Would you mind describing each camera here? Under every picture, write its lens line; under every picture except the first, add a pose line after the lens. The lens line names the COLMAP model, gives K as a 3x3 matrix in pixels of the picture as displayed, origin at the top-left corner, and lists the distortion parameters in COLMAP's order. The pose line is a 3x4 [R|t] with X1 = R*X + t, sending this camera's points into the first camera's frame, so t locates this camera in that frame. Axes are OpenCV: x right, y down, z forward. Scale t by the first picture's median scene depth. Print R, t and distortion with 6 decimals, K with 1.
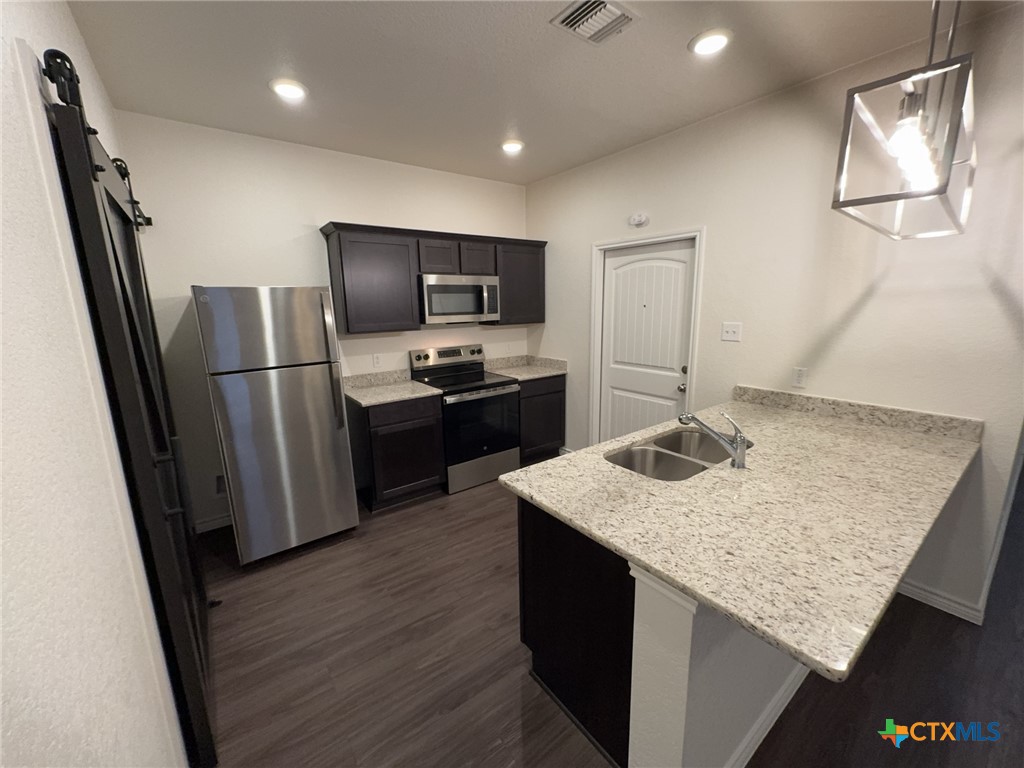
lens RADIAL K [[409.2, 0, 508.1], [0, 409.2, 384.0], [0, 0, 1]] dist [-0.000174, -0.000129]
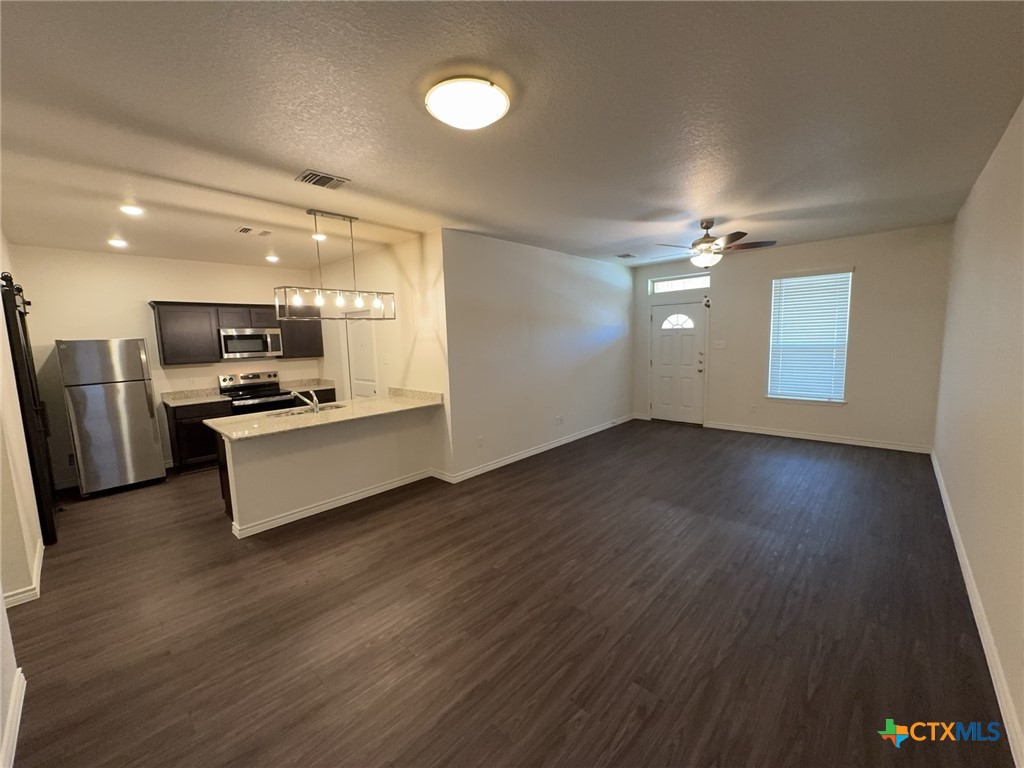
lens RADIAL K [[409.2, 0, 508.1], [0, 409.2, 384.0], [0, 0, 1]] dist [-0.000174, -0.000129]
pose [[0.985316, -0.029494, 0.168176, 0.696116], [0.044216, 0.995444, -0.084475, 0.157104], [-0.164918, 0.090671, 0.982131, -0.856705]]
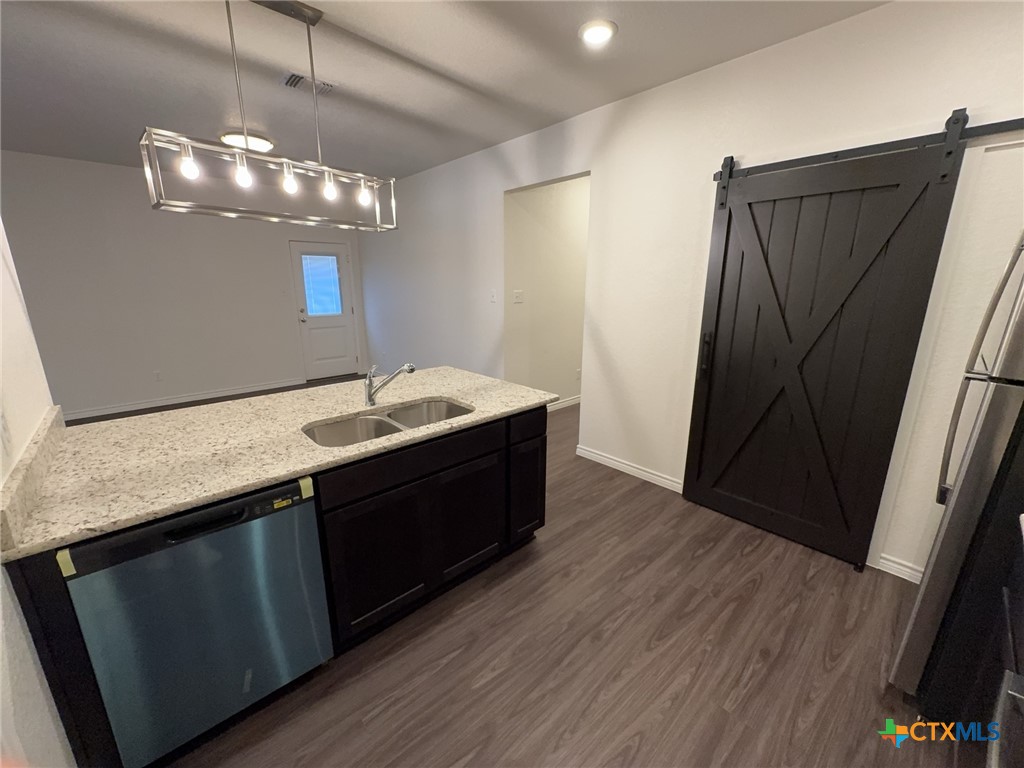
lens RADIAL K [[409.2, 0, 508.1], [0, 409.2, 384.0], [0, 0, 1]] dist [-0.000174, -0.000129]
pose [[-0.994079, 0.044877, -0.098961, 0.149284], [-0.002115, 0.902570, 0.430538, -0.211368], [0.108641, 0.428198, -0.897131, 1.163632]]
